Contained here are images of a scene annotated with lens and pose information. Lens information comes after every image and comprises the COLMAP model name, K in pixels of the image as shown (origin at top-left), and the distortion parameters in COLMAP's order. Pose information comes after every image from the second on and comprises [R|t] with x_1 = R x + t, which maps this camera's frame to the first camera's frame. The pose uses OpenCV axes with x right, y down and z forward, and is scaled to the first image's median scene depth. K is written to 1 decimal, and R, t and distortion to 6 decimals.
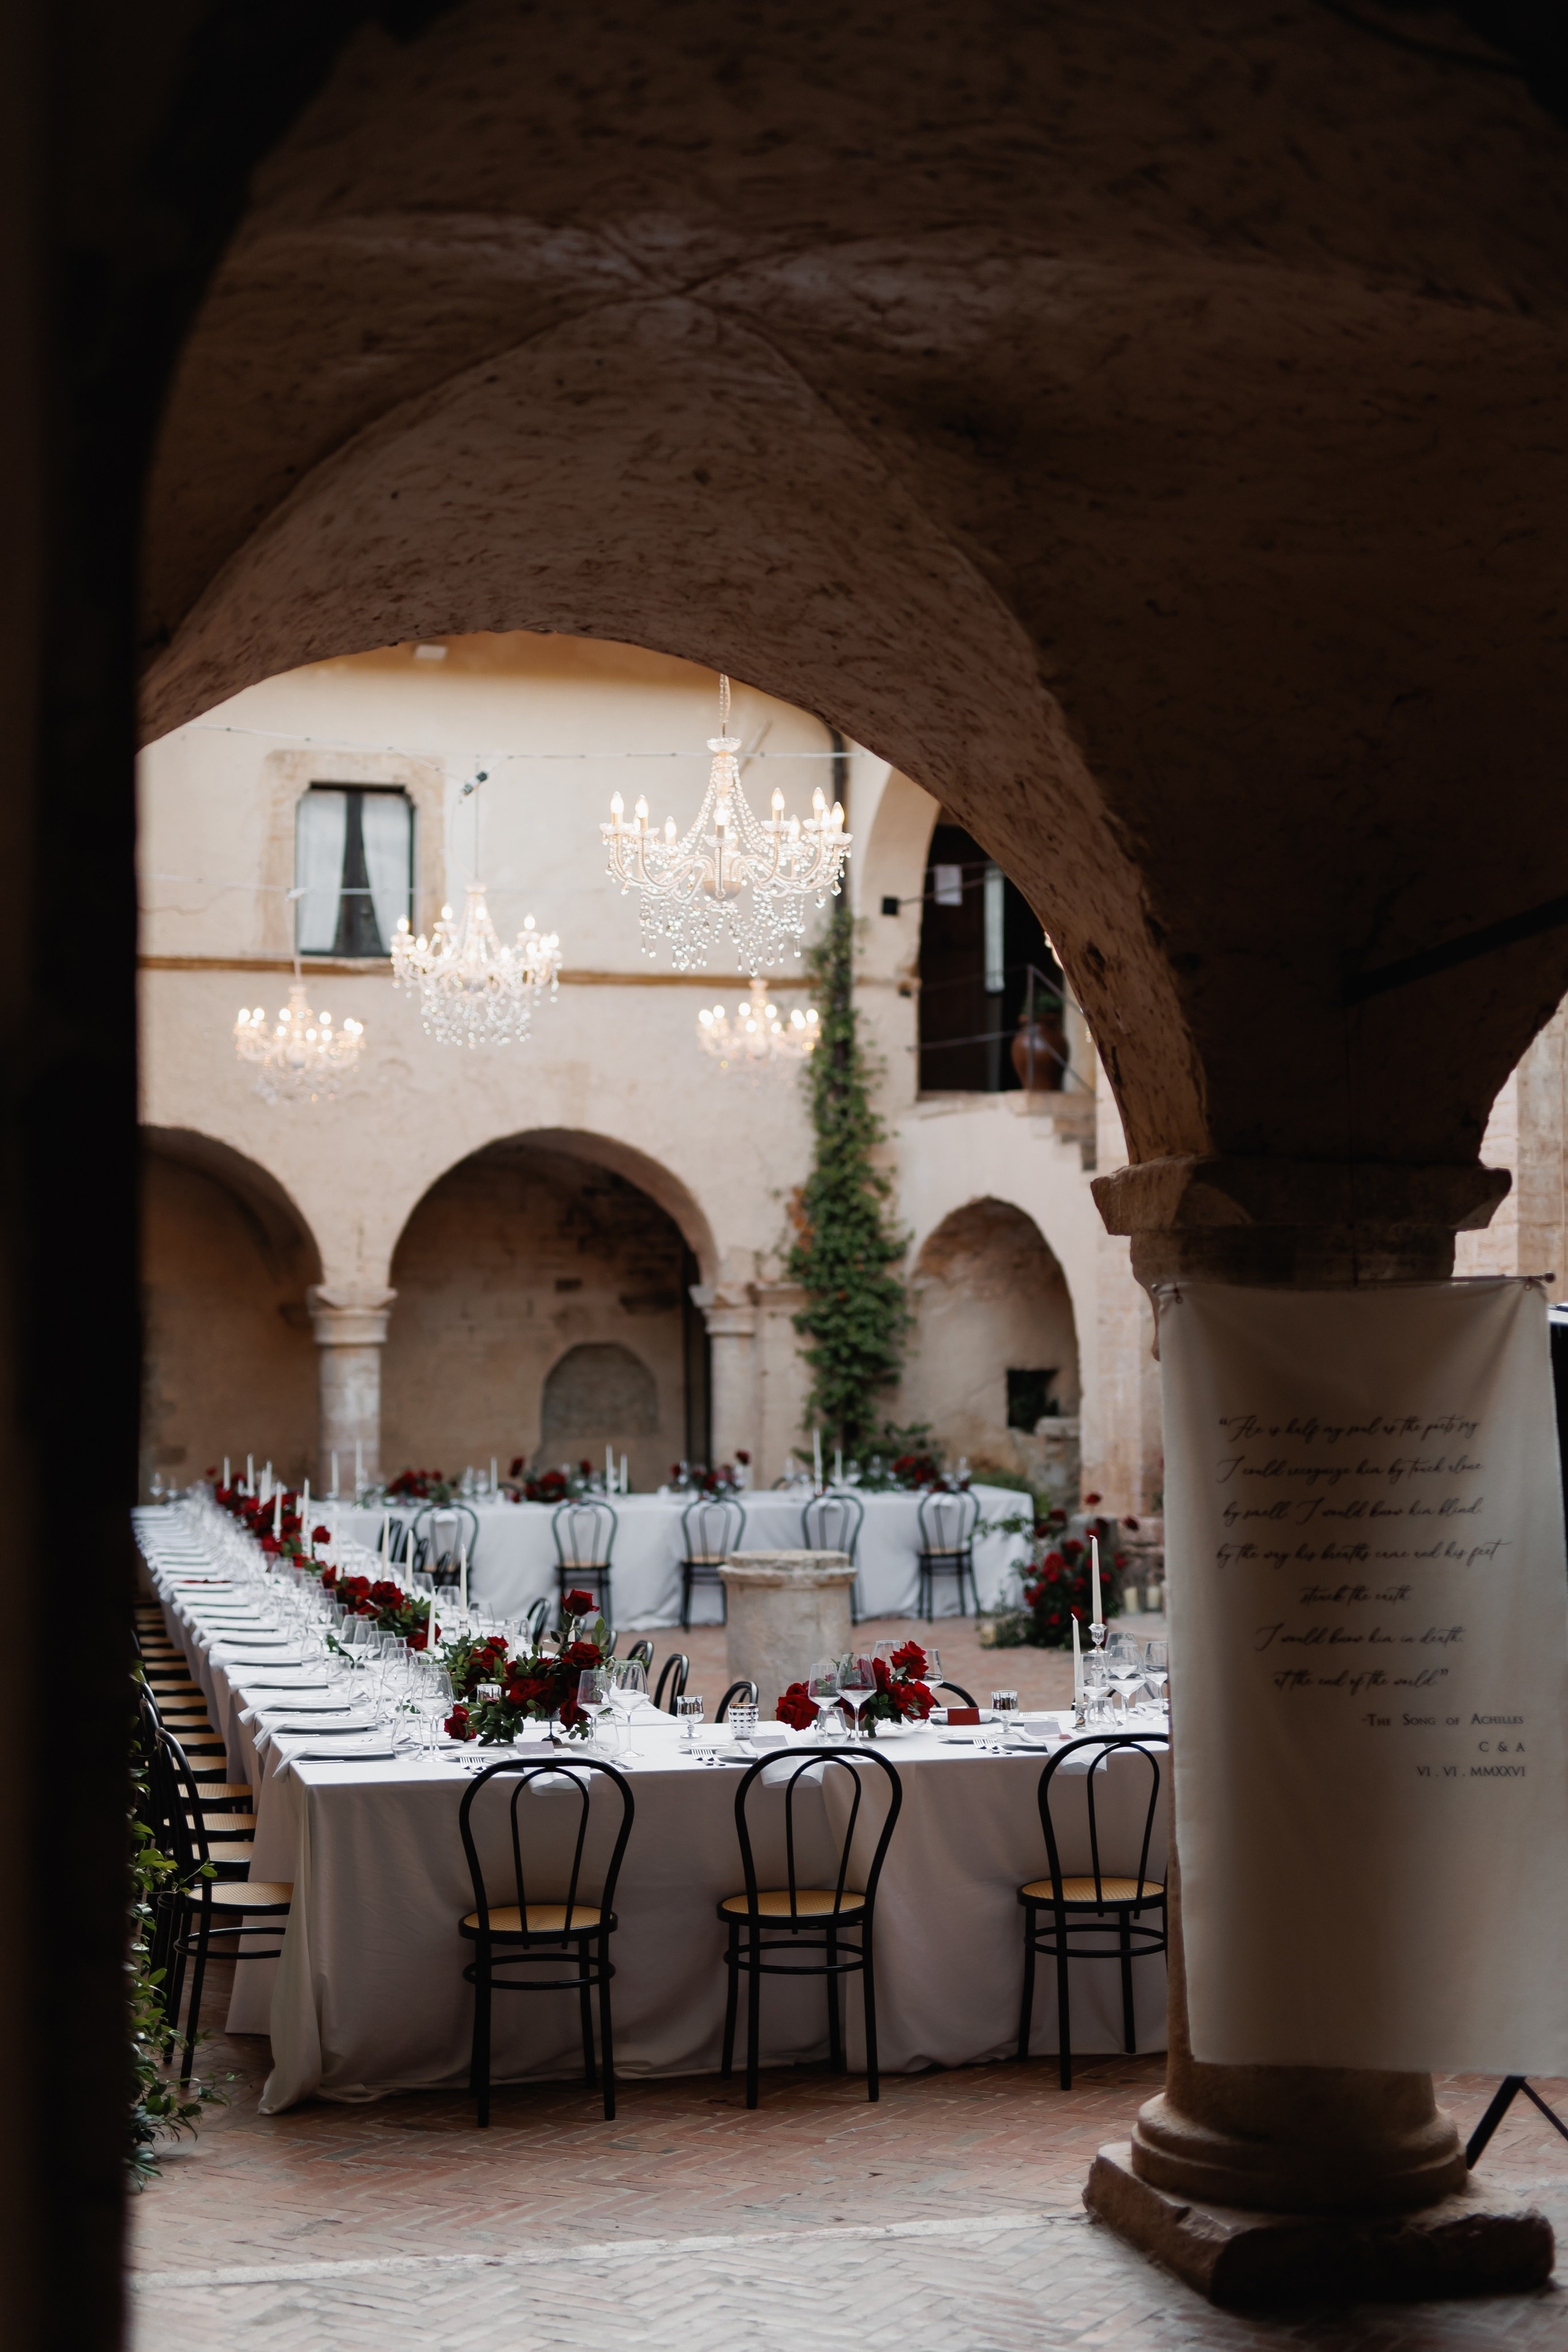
lens RADIAL K [[3381.1, 0, 772.6], [0, 3381.1, 1114.5], [0, 0, 1]] dist [-0.007323, 0.034421]
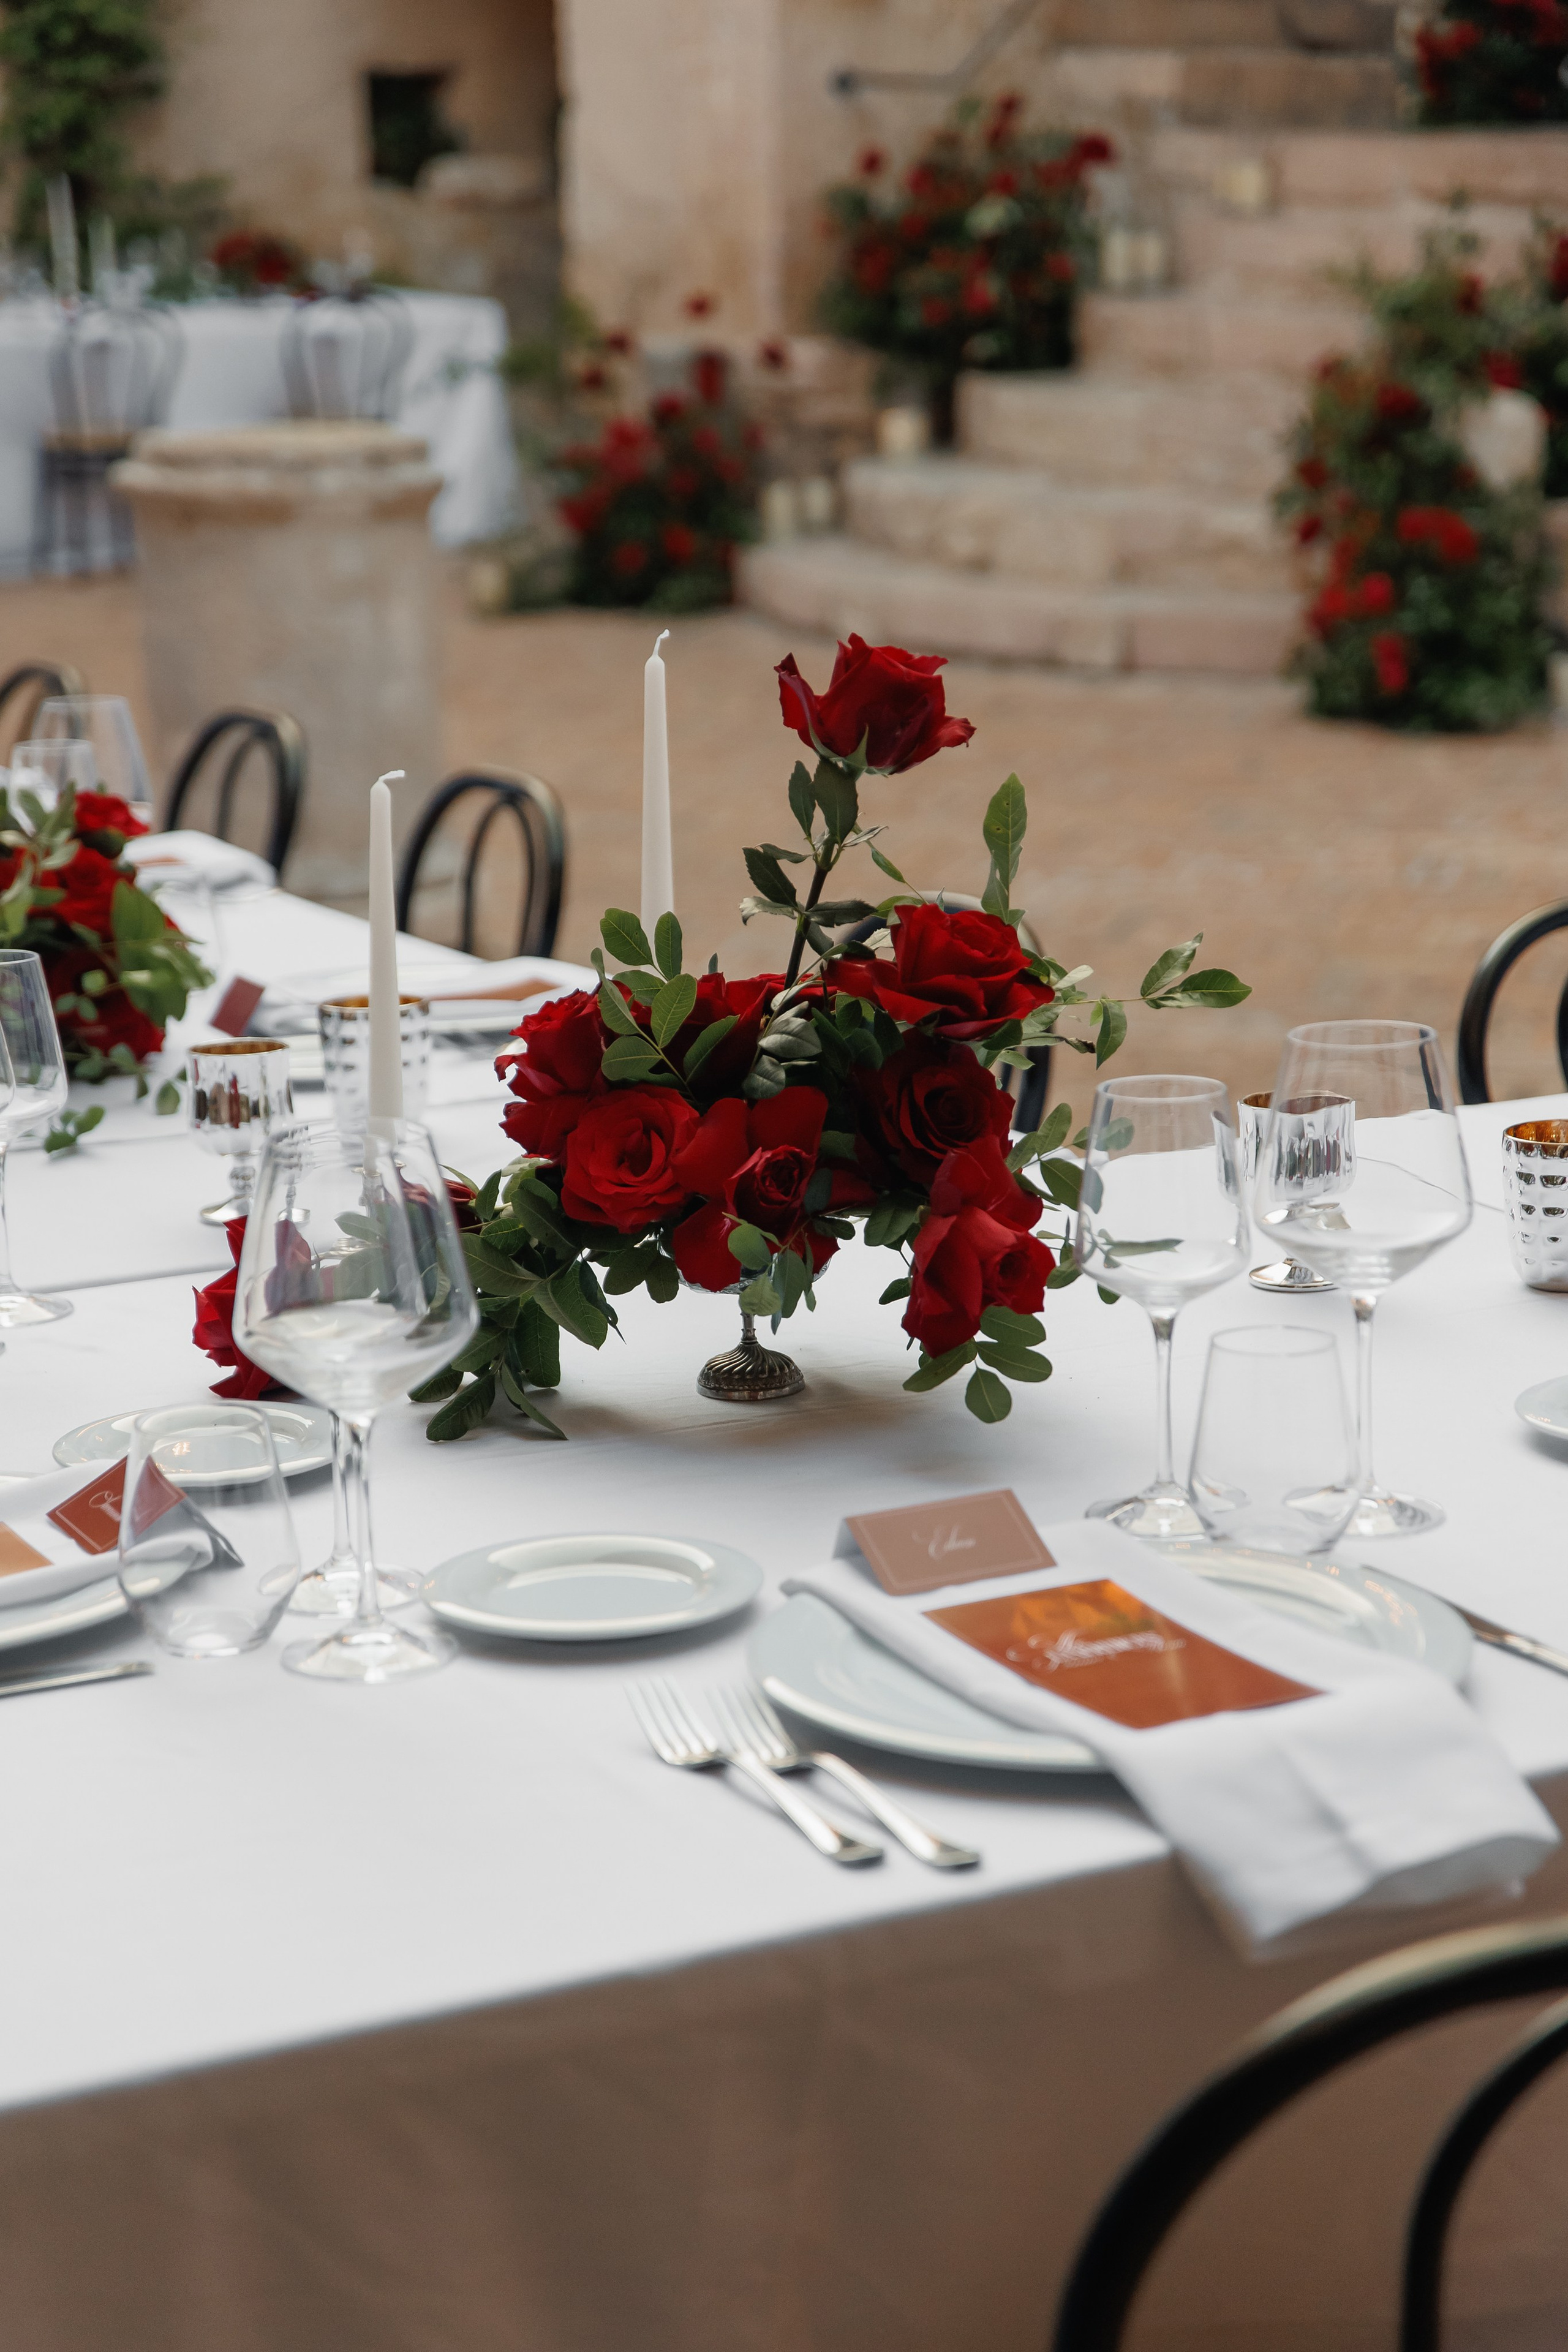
lens RADIAL K [[4591.7, 0, 784.0], [0, 4591.7, 1176.0], [0, 0, 1]] dist [-0.002487, -0.120847]
pose [[0.968106, -0.064191, 0.242178, -0.052019], [-0.008250, 0.957929, 0.286886, 0.037057], [-0.250405, -0.279734, 0.926847, 0.295326]]
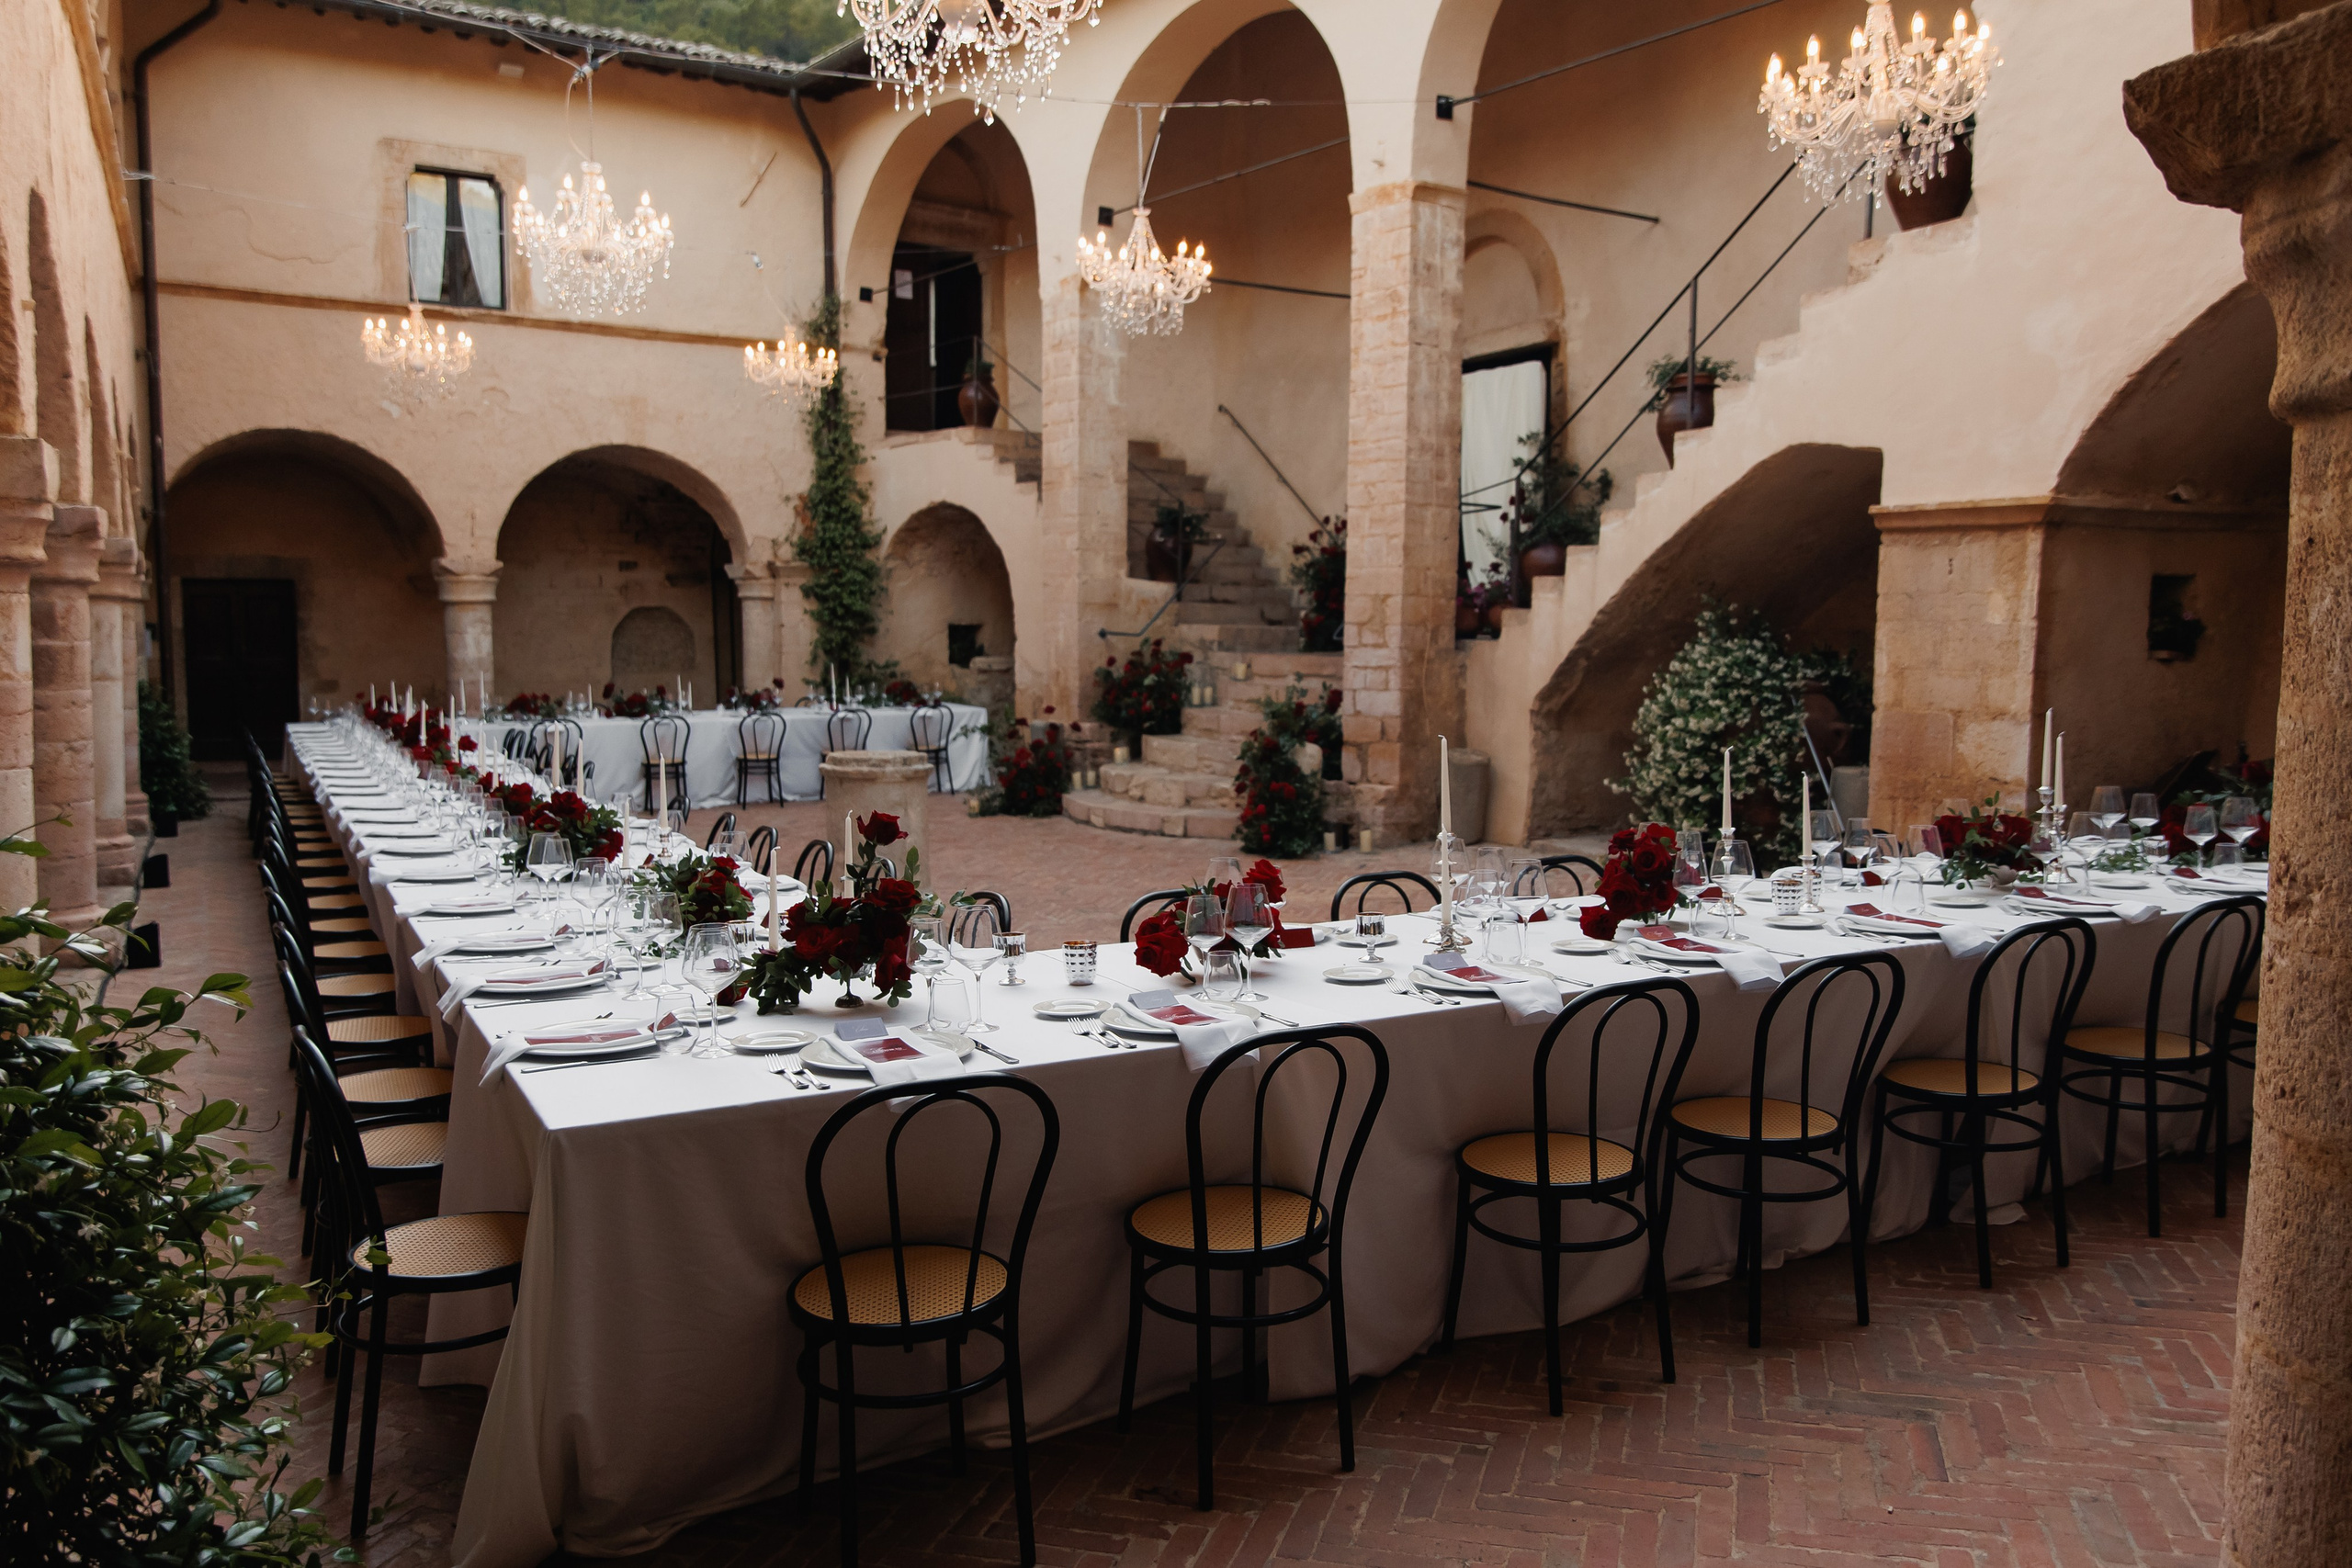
lens RADIAL K [[1776.1, 0, 1217.9], [0, 1776.1, 797.8], [0, 0, 1]] dist [0.003129, -0.007883]
pose [[0.959330, -0.022679, 0.281376, -0.039262], [-0.022253, 0.987590, 0.155468, 0.028387], [-0.281410, -0.155406, 0.946920, 0.233741]]
